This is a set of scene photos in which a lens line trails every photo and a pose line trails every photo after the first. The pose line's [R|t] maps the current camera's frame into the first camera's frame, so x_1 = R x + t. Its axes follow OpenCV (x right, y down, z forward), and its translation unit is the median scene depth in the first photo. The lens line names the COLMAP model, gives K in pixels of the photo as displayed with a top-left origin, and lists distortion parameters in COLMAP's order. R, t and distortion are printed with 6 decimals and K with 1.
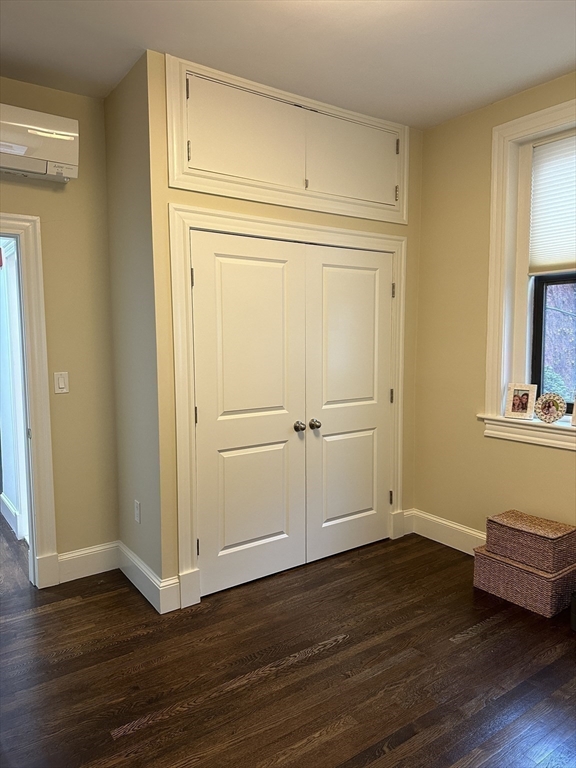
lens RADIAL K [[543.4, 0, 292.2], [0, 543.4, 384.8], [0, 0, 1]] dist [0.085477, -0.086965]
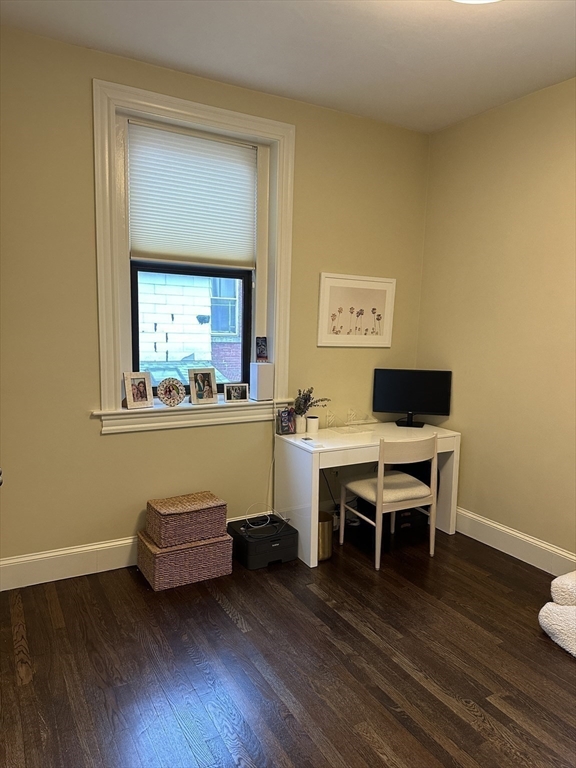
lens RADIAL K [[543.4, 0, 292.2], [0, 543.4, 384.8], [0, 0, 1]] dist [0.085477, -0.086965]
pose [[0.098827, -0.105843, 0.989460, -0.526247], [0.057817, 0.993258, 0.100474, -0.062050], [-0.993424, 0.047278, 0.104280, 0.647924]]
